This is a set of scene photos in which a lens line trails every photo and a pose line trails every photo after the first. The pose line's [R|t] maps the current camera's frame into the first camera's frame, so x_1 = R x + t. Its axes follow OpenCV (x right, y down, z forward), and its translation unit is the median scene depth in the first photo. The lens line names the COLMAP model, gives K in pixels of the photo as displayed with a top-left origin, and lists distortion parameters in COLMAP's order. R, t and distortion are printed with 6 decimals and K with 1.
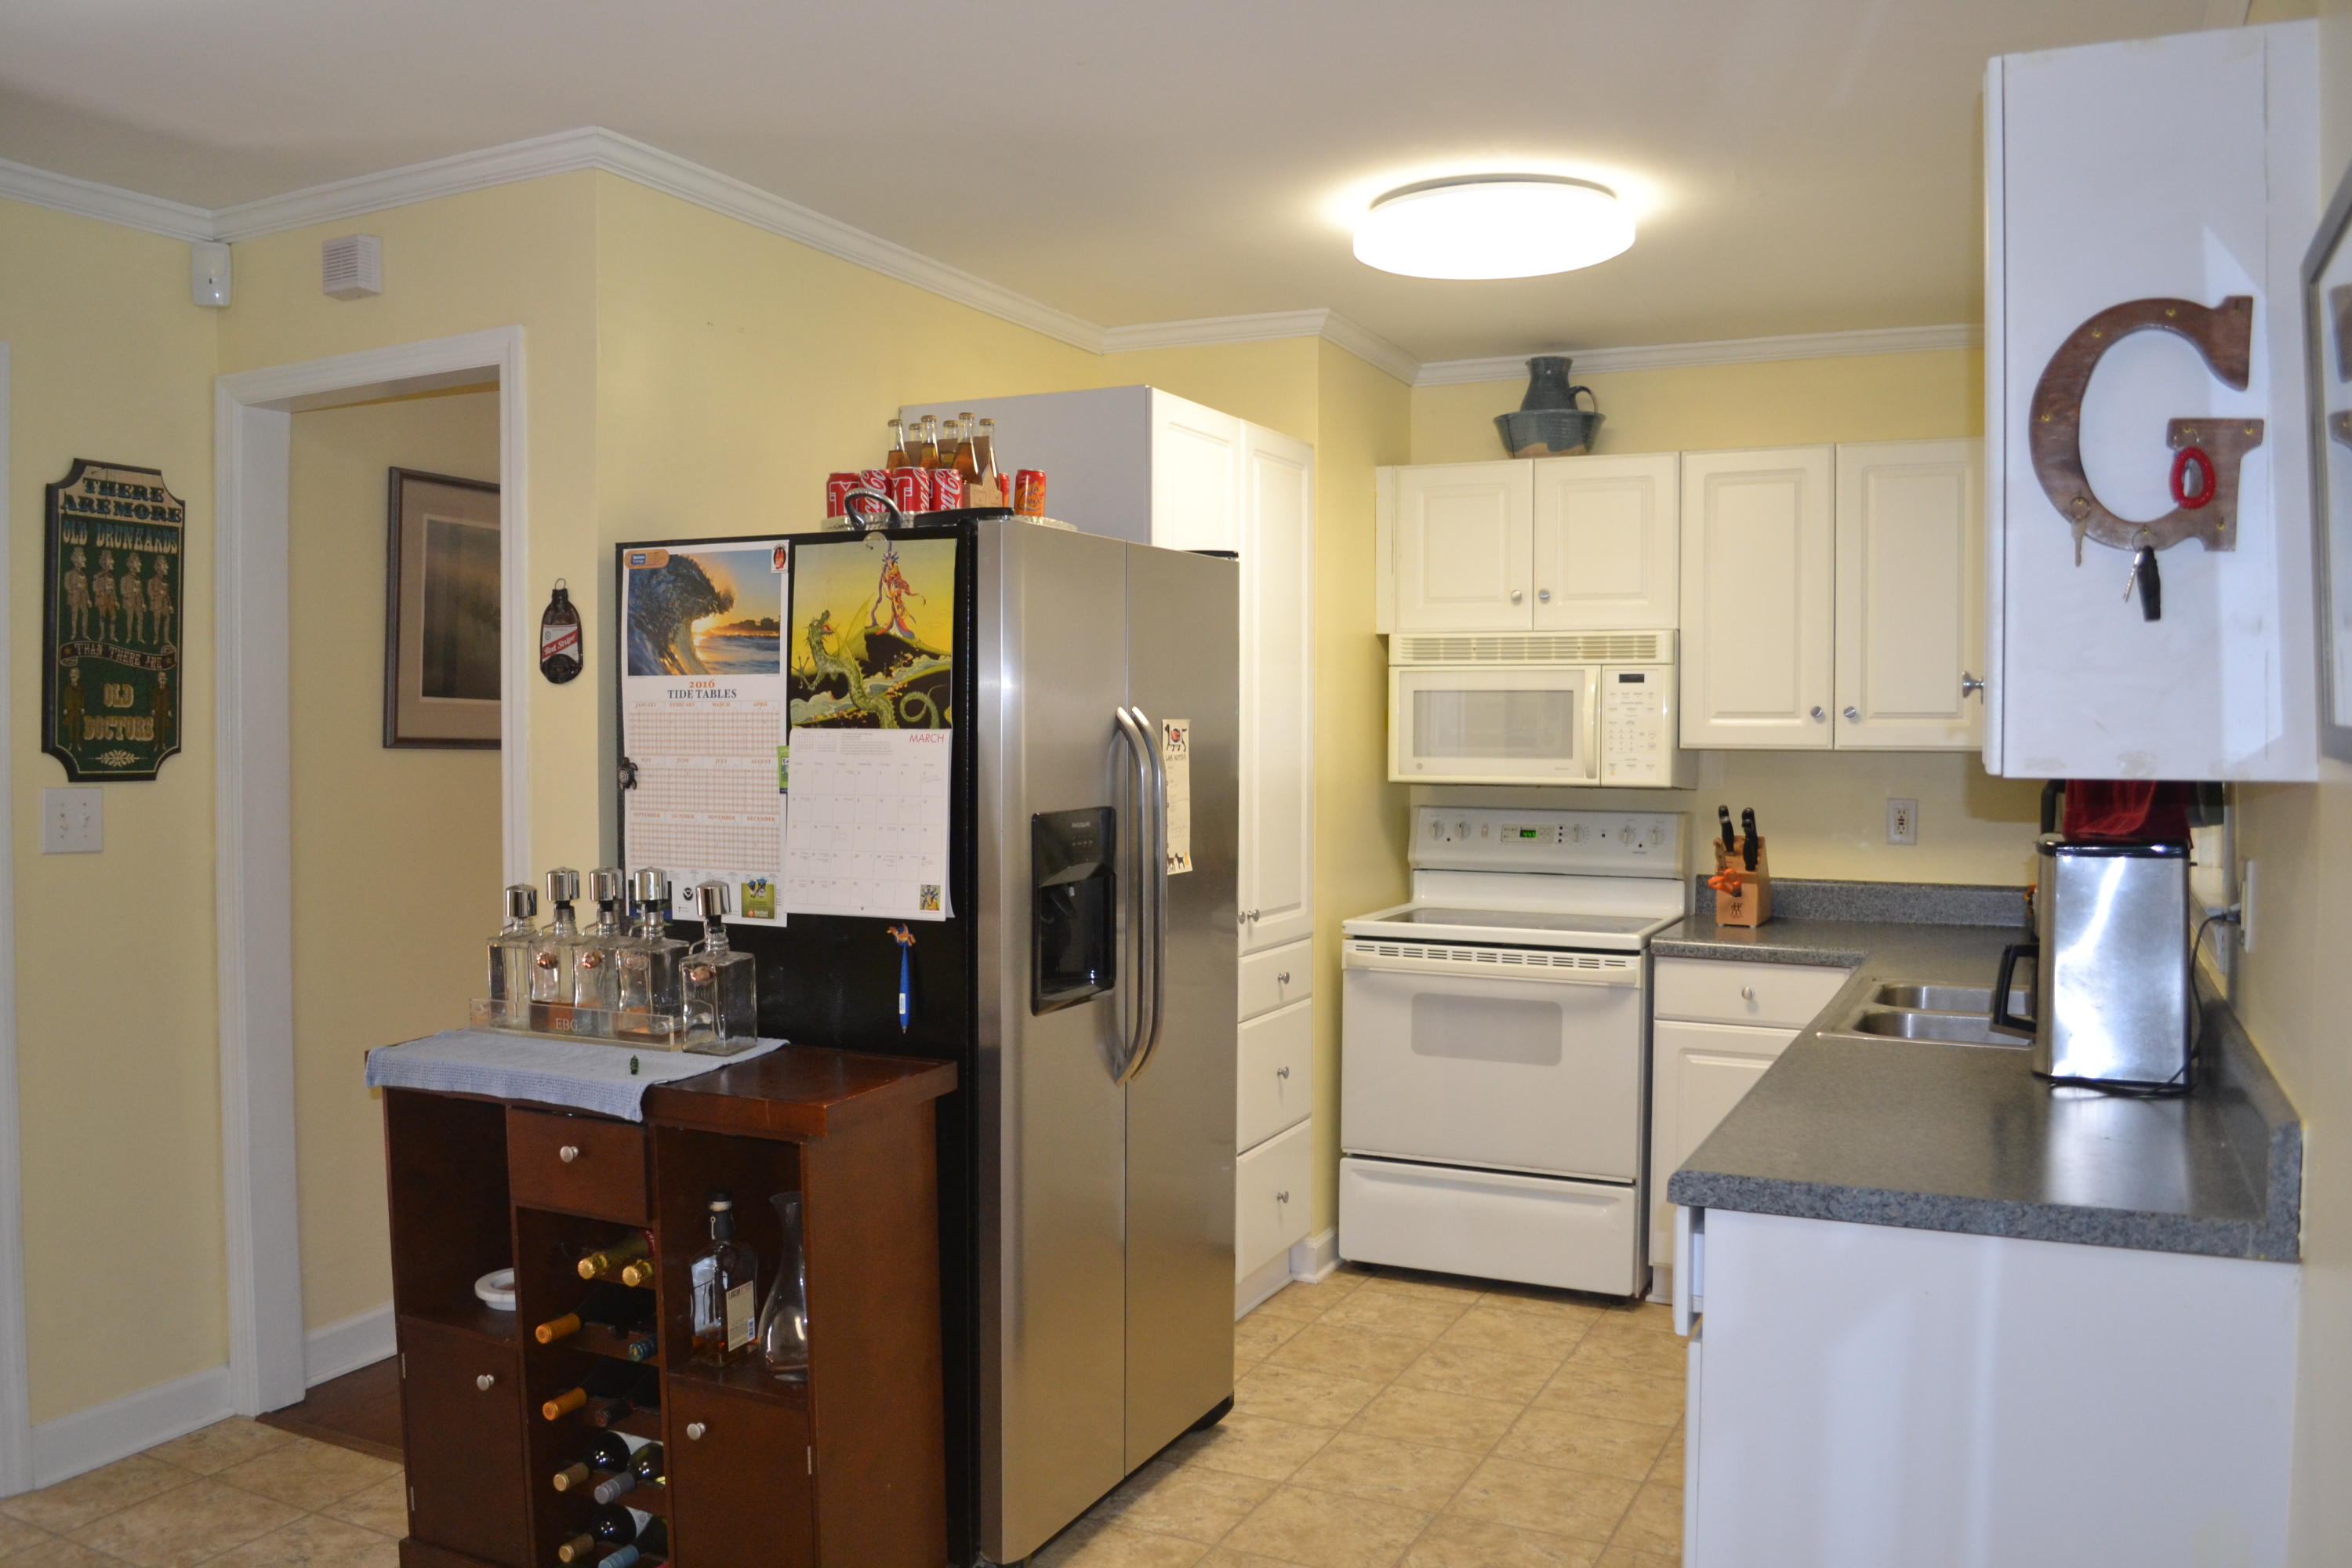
lens RADIAL K [[1869.1, 0, 1176.9], [0, 1869.1, 780.0], [0, 0, 1]] dist [-0.080472, 0.015639]
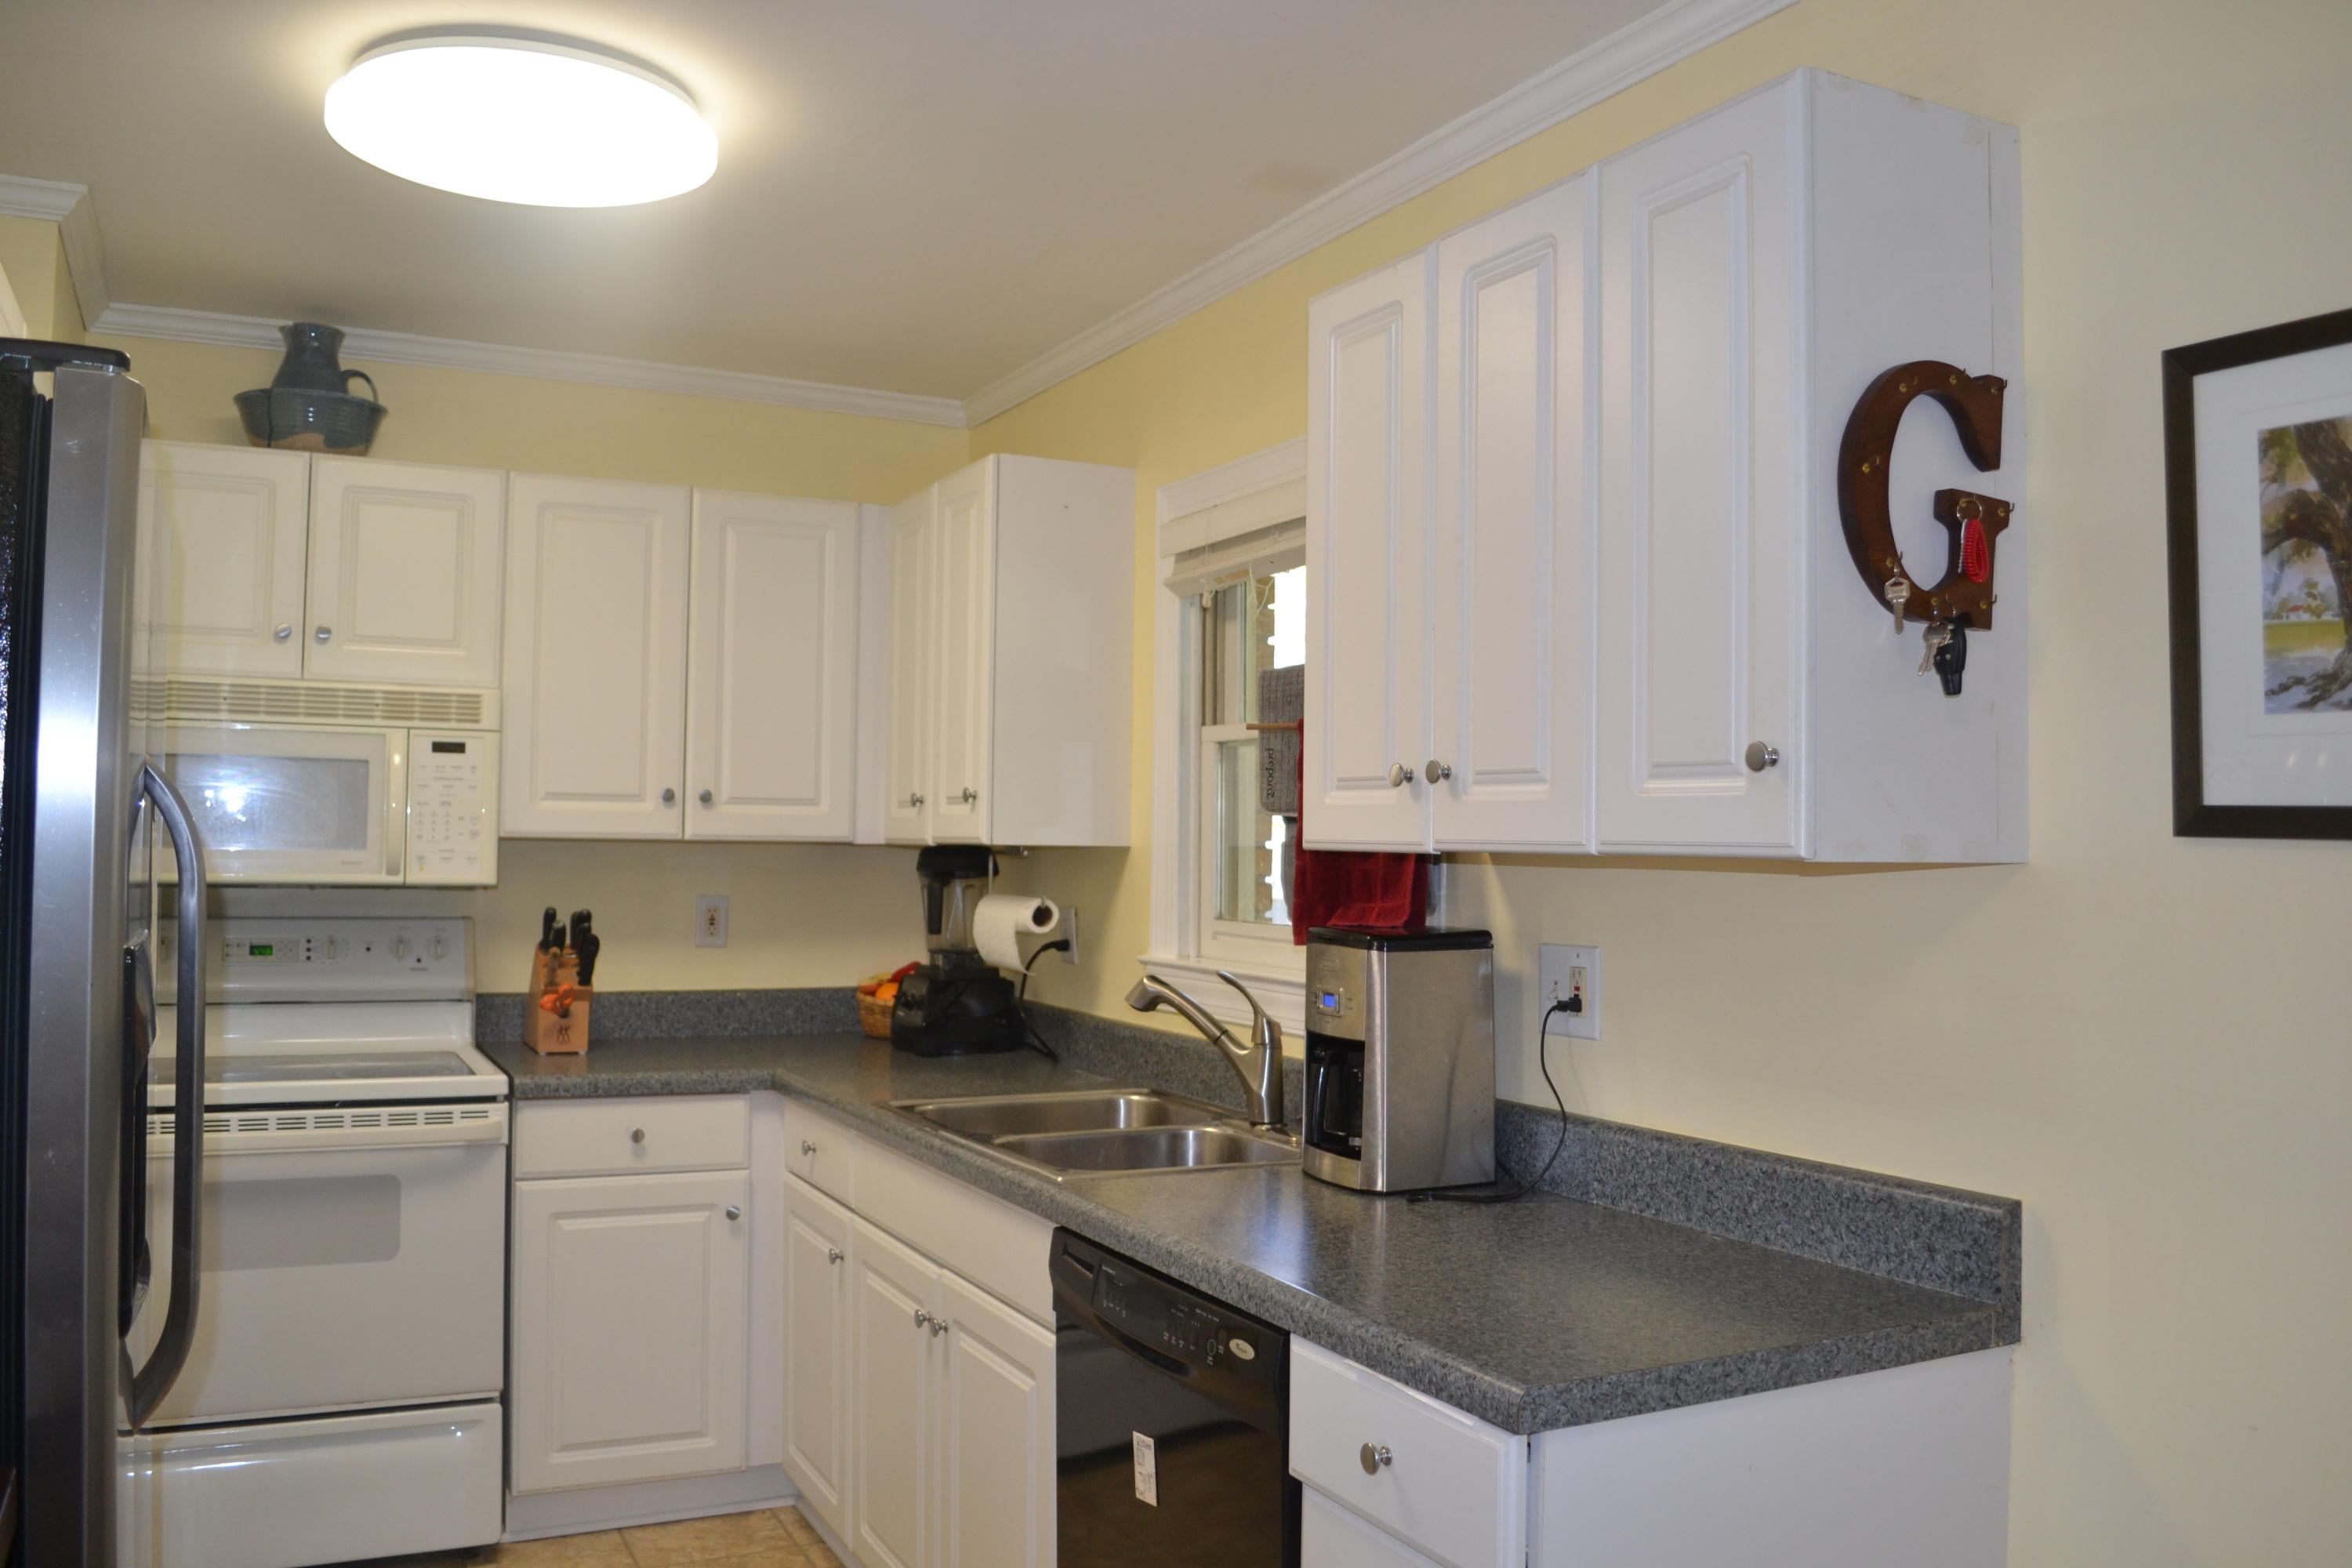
lens RADIAL K [[1869.1, 0, 1131.1], [0, 1869.1, 783.2], [0, 0, 1]] dist [-0.080472, 0.015639]
pose [[0.619585, 0.028757, 0.784403, -0.189842], [0.010819, 0.998921, -0.045167, -0.001183], [-0.784855, 0.036471, 0.618605, 0.291451]]
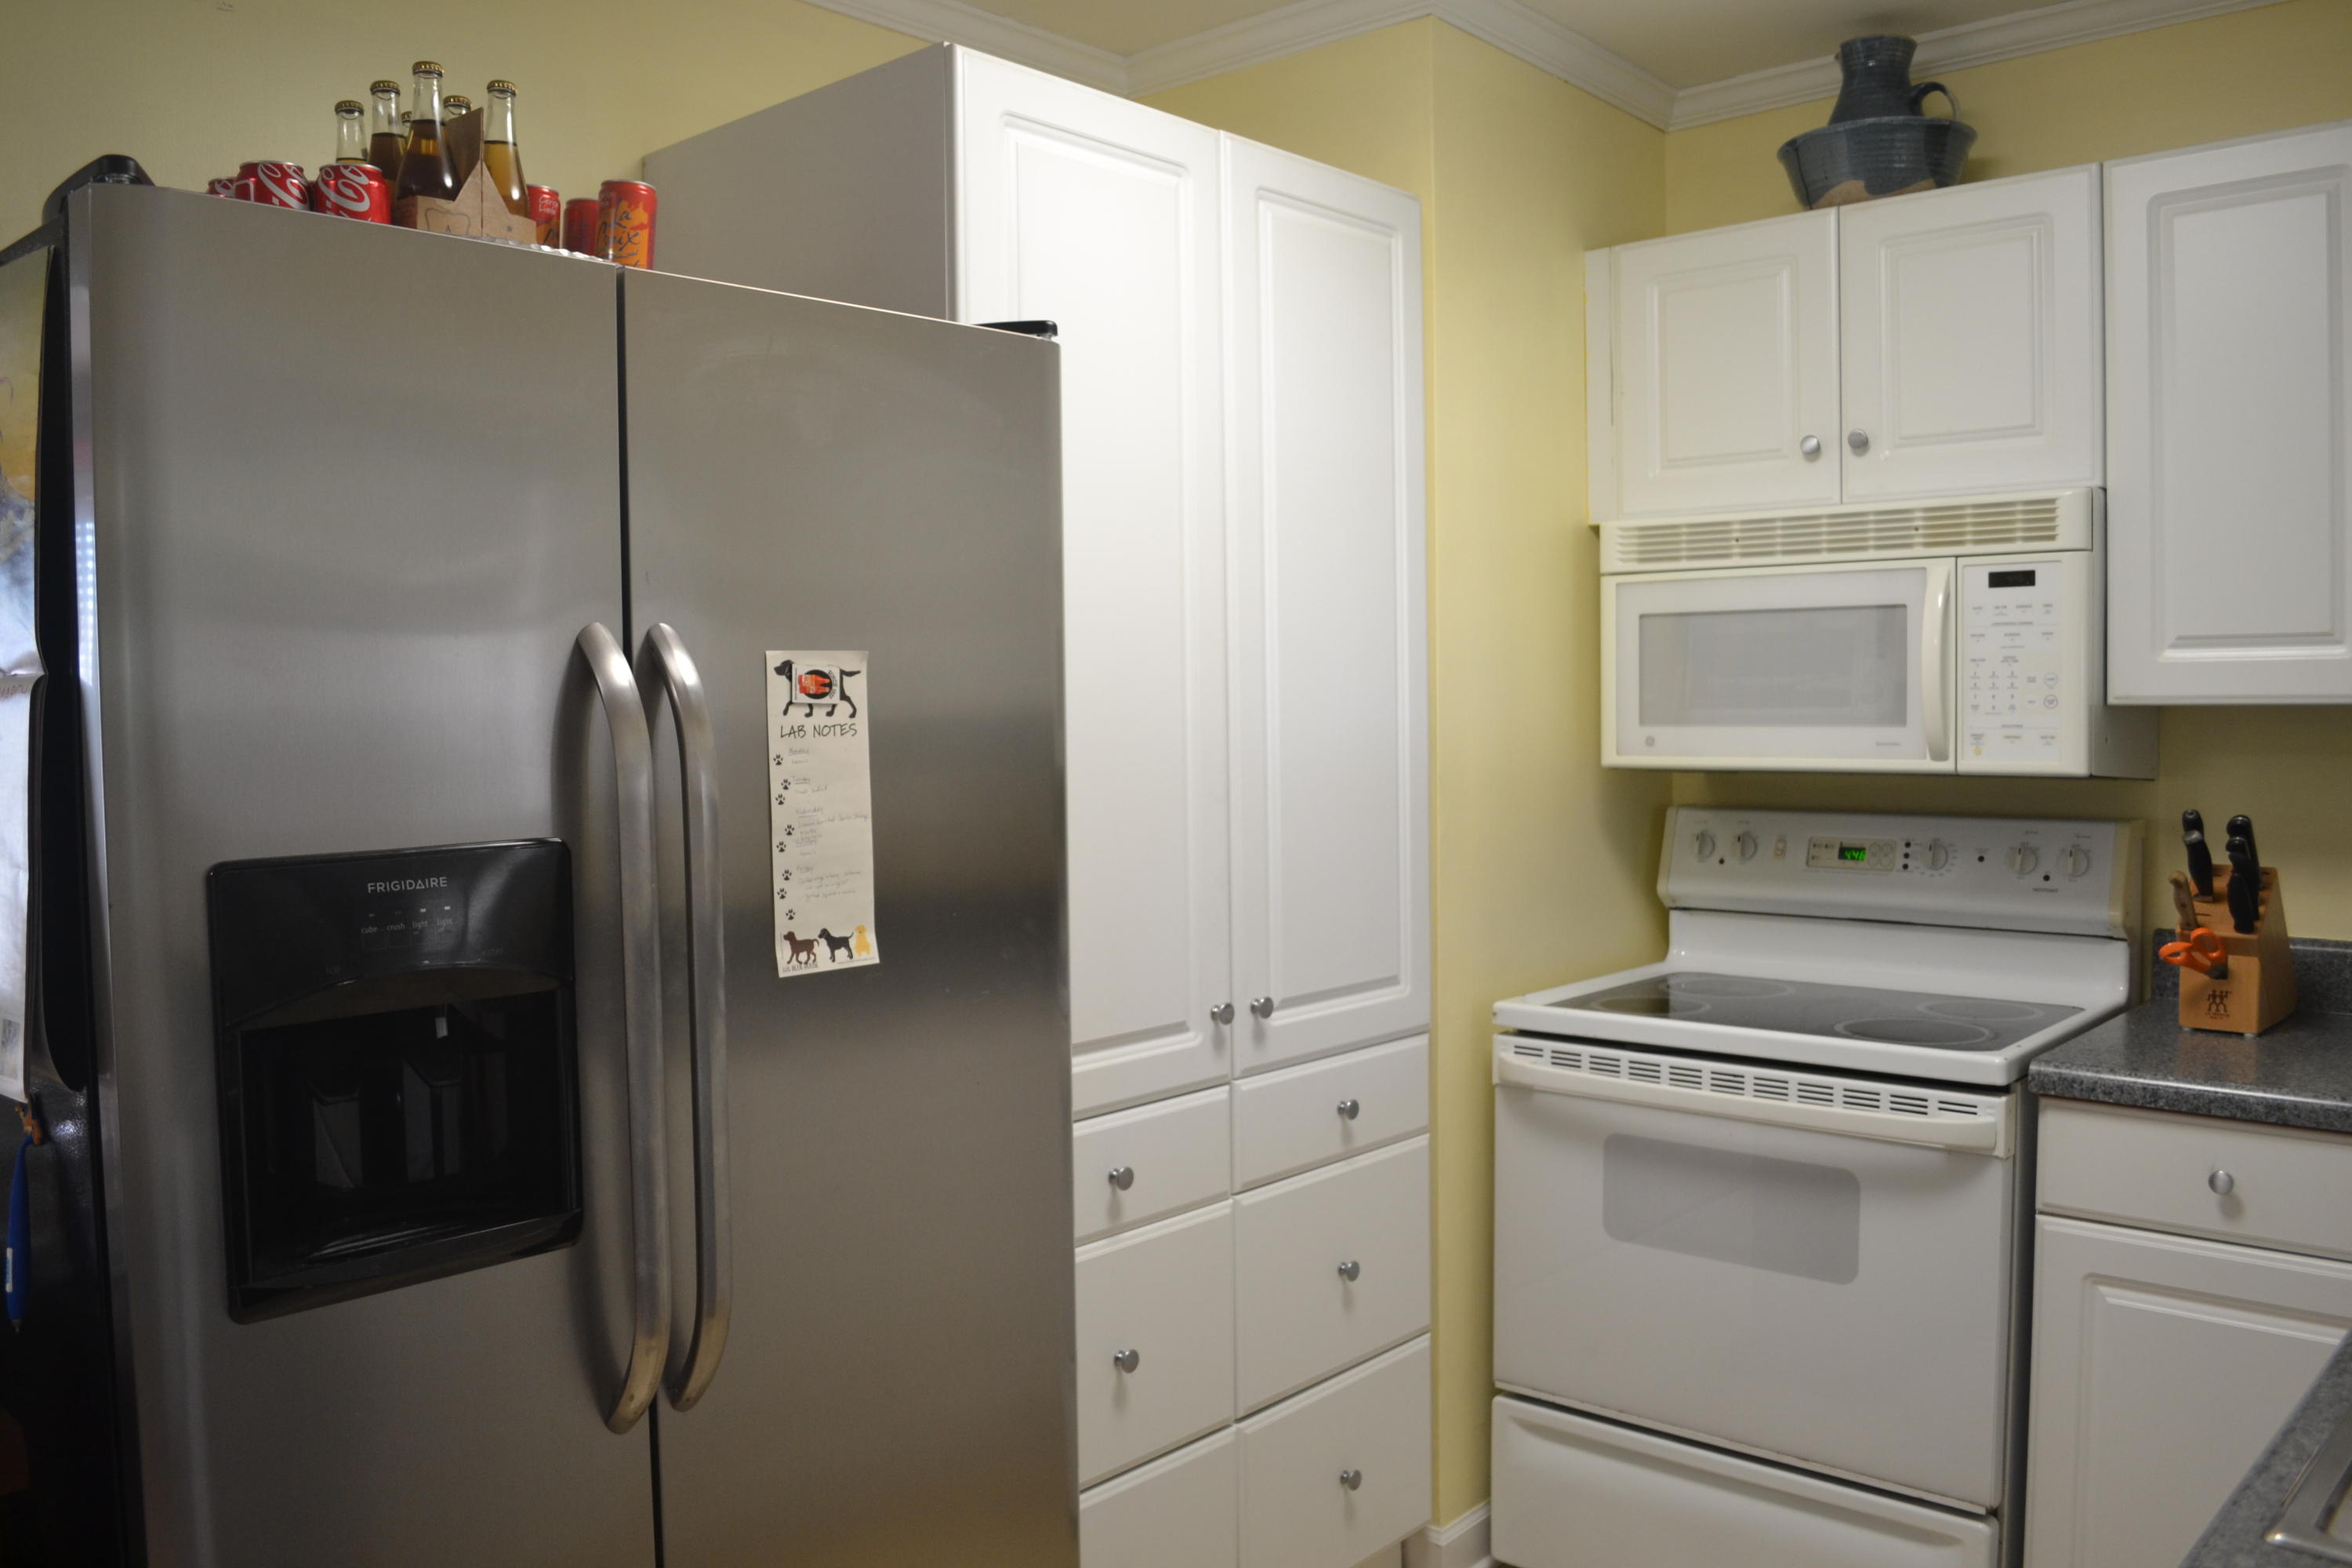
lens RADIAL K [[1869.1, 0, 1177.0], [0, 1869.1, 779.8], [0, 0, 1]] dist [-0.080472, 0.015639]
pose [[0.959889, -0.002920, -0.280364, 0.160066], [0.006419, 0.999913, 0.011563, -0.003071], [0.280306, -0.012899, 0.959824, 0.408631]]
